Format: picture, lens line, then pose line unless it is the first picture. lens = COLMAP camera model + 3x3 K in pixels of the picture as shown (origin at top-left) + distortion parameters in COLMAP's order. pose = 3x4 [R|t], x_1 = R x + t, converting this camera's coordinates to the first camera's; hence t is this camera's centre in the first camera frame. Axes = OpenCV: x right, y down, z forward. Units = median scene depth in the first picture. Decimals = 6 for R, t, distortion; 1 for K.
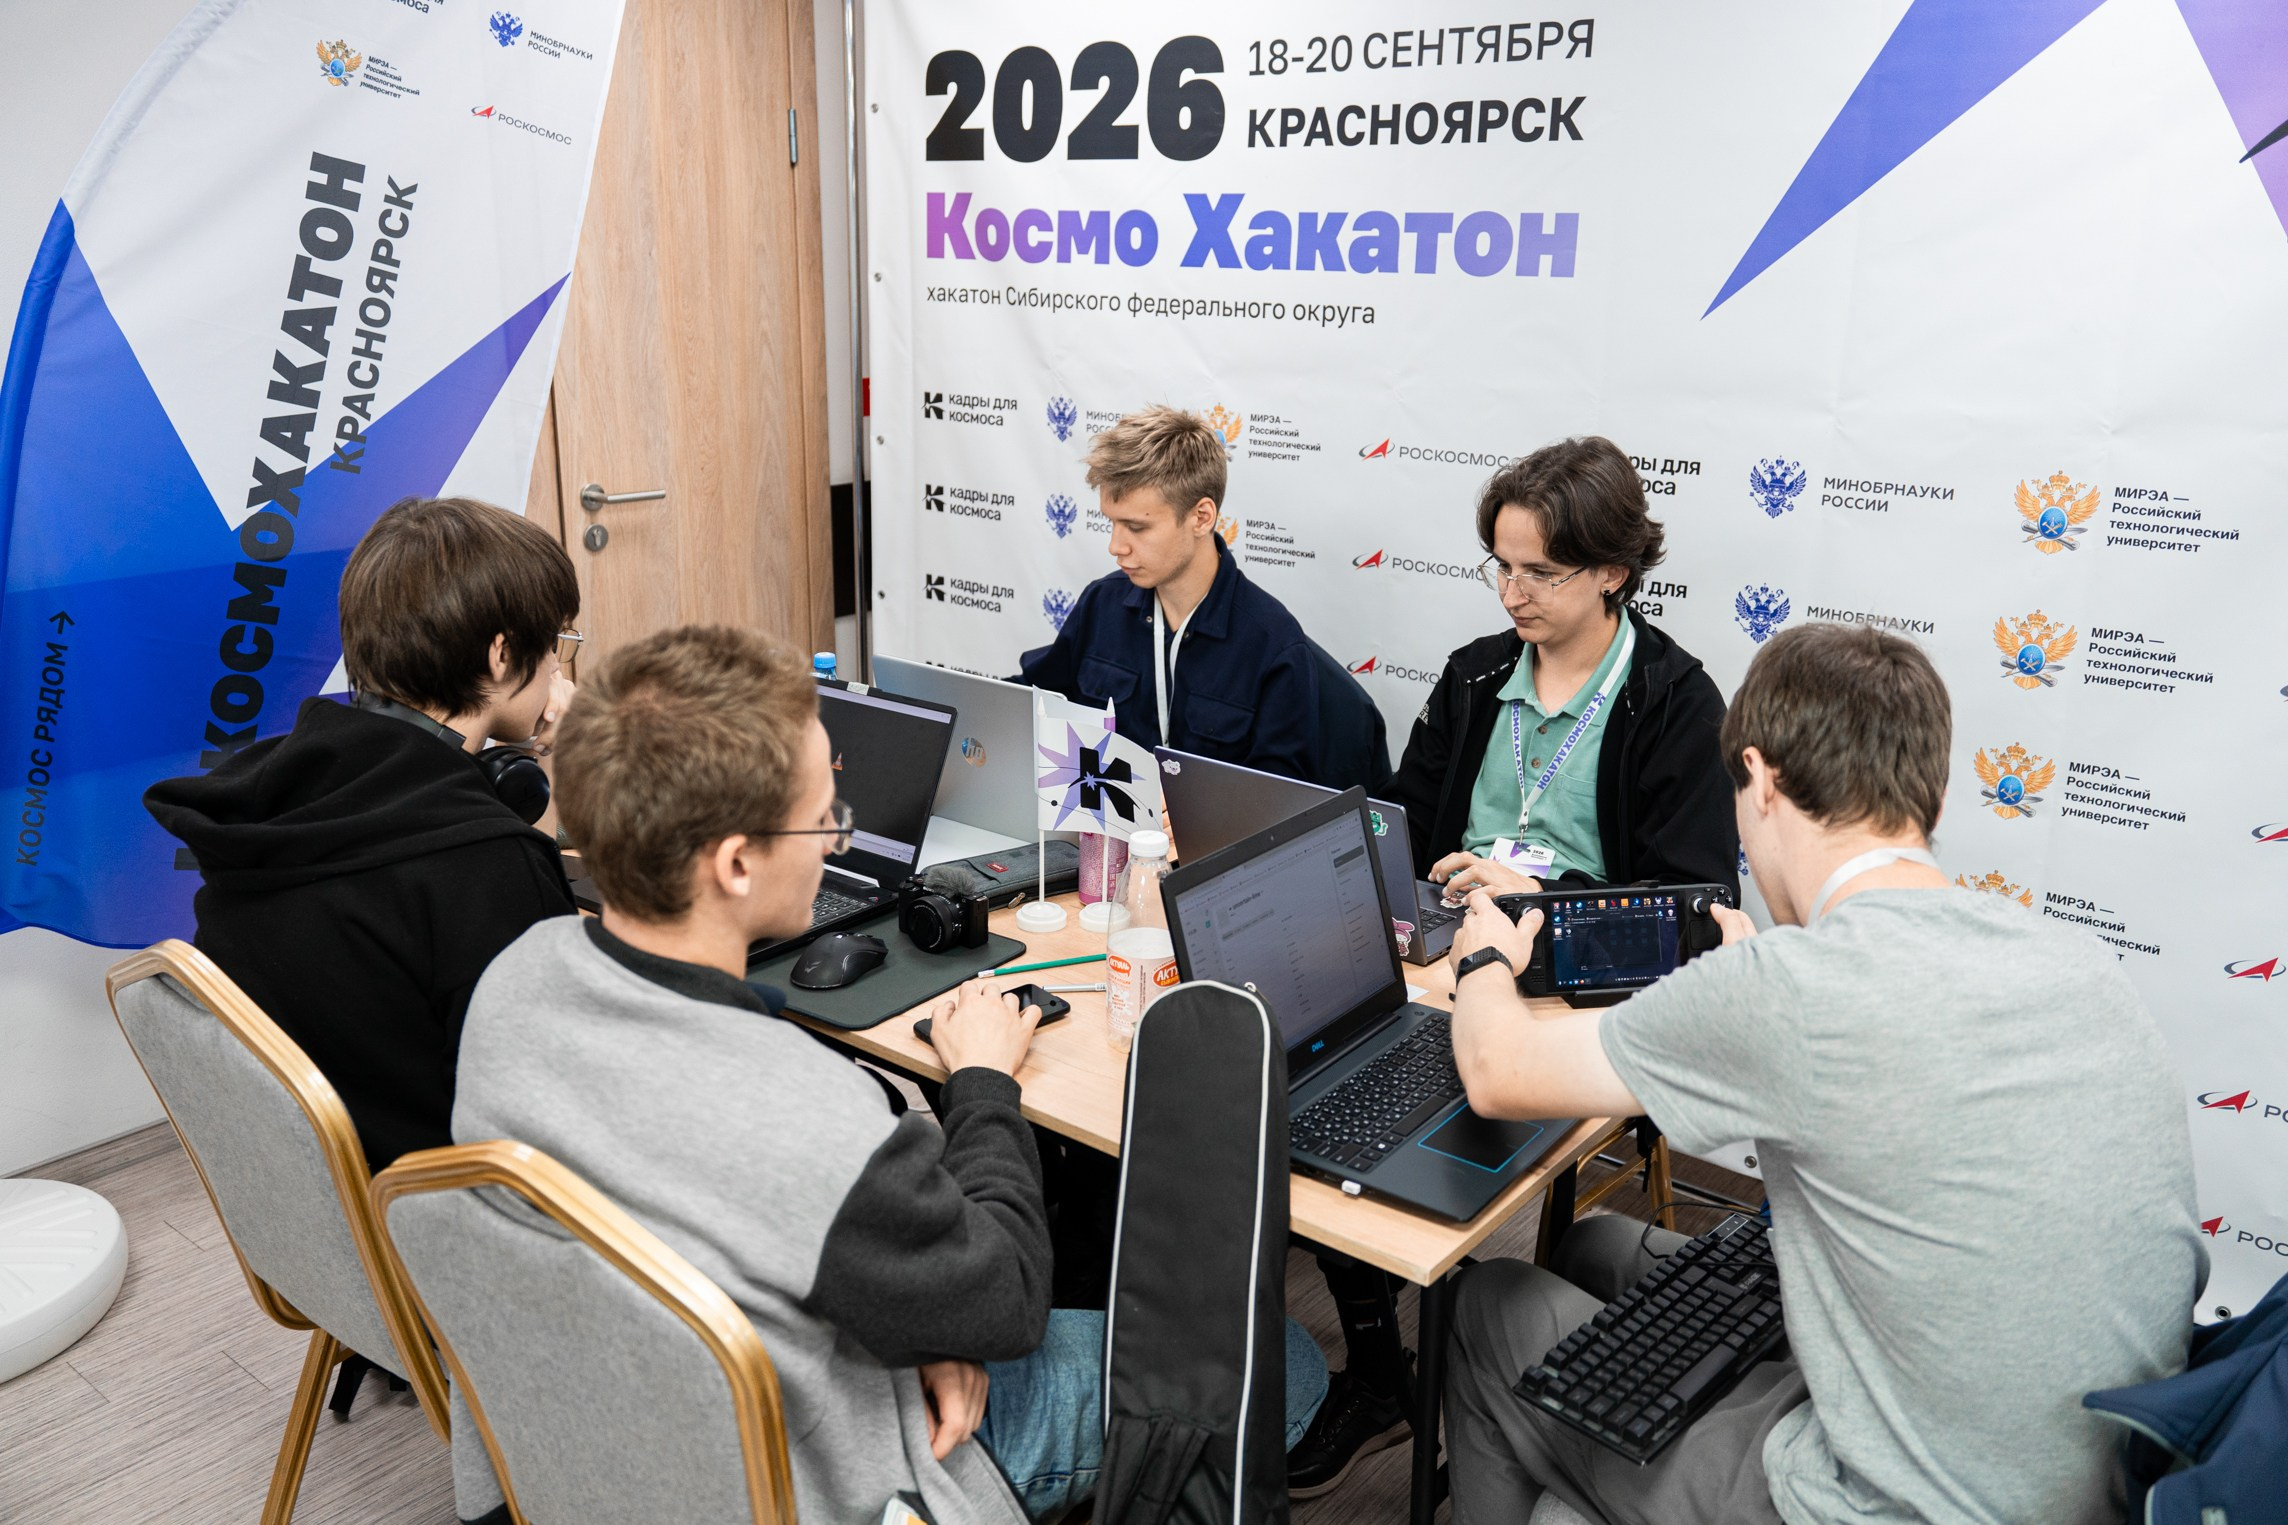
lens RADIAL K [[1790.3, 0, 1144.0], [0, 1790.3, 762.5], [0, 0, 1]] dist [0.008403, -0.003683]
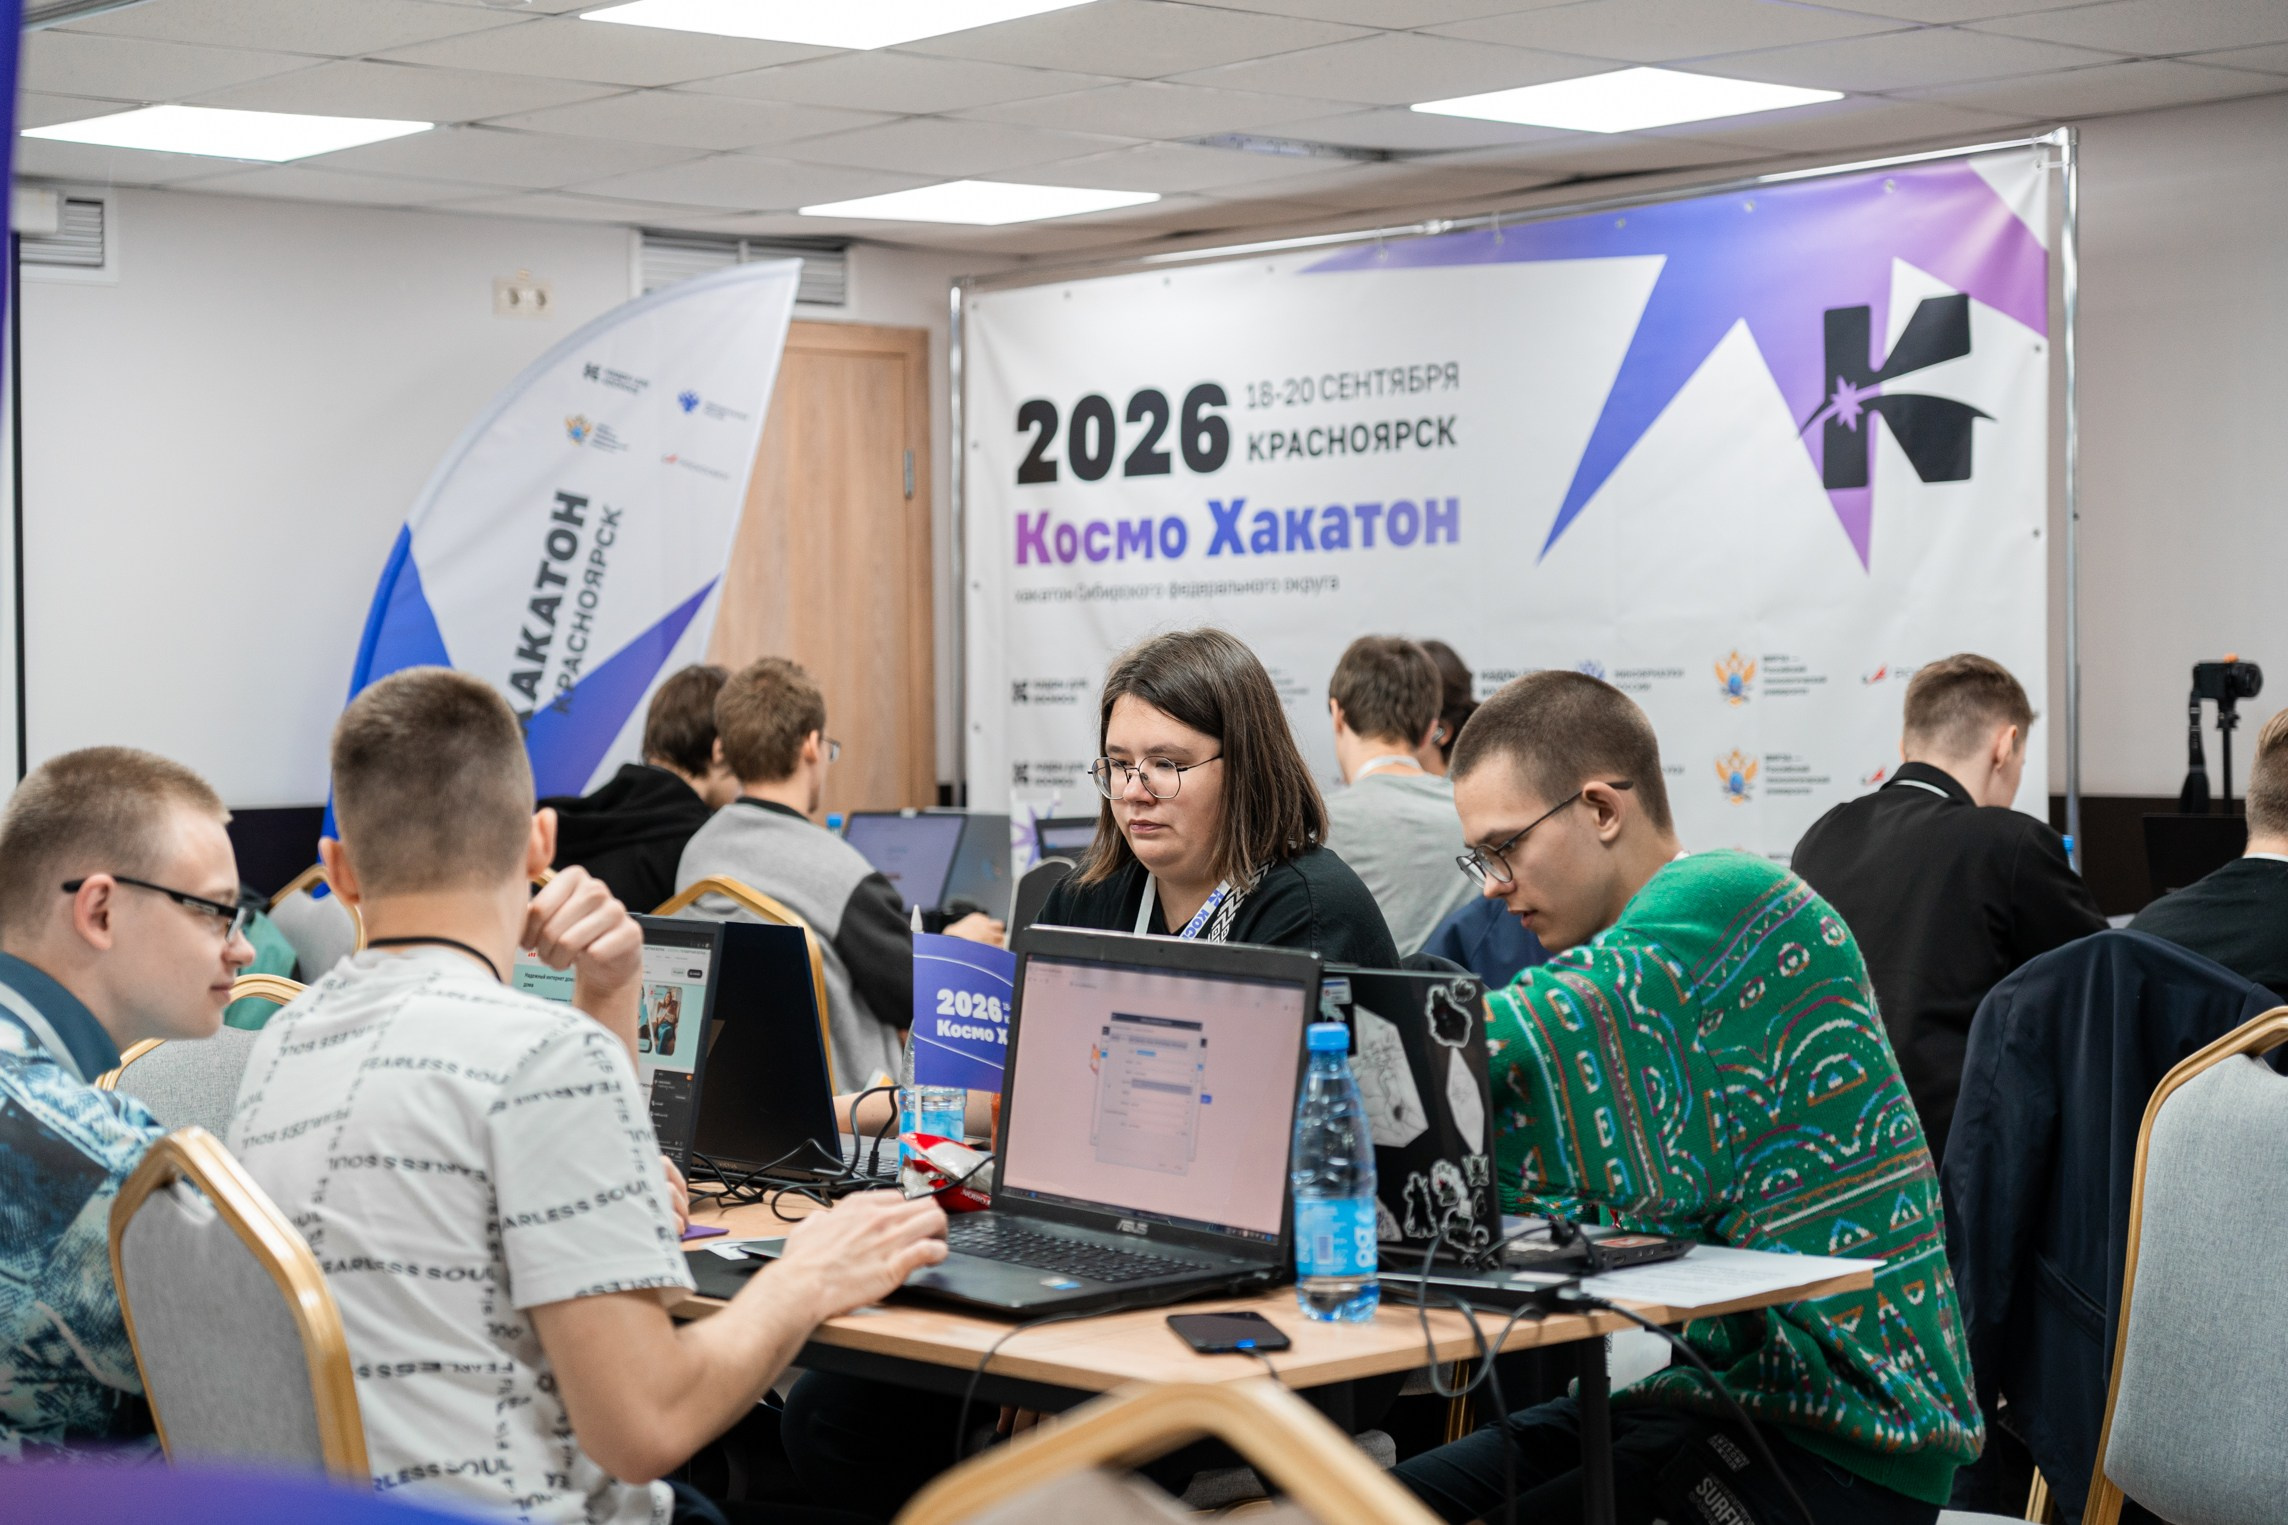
lens RADIAL K [[4022.4, 0, 1144.0], [0, 4022.4, 762.5], [0, 0, 1]] dist [0.001819, 0.027846]
pose [[0.986211, -0.027443, -0.163201, 0.461505], [-0.017572, 0.963216, -0.268154, 0.647569], [0.164557, 0.267324, 0.949452, -1.714385]]
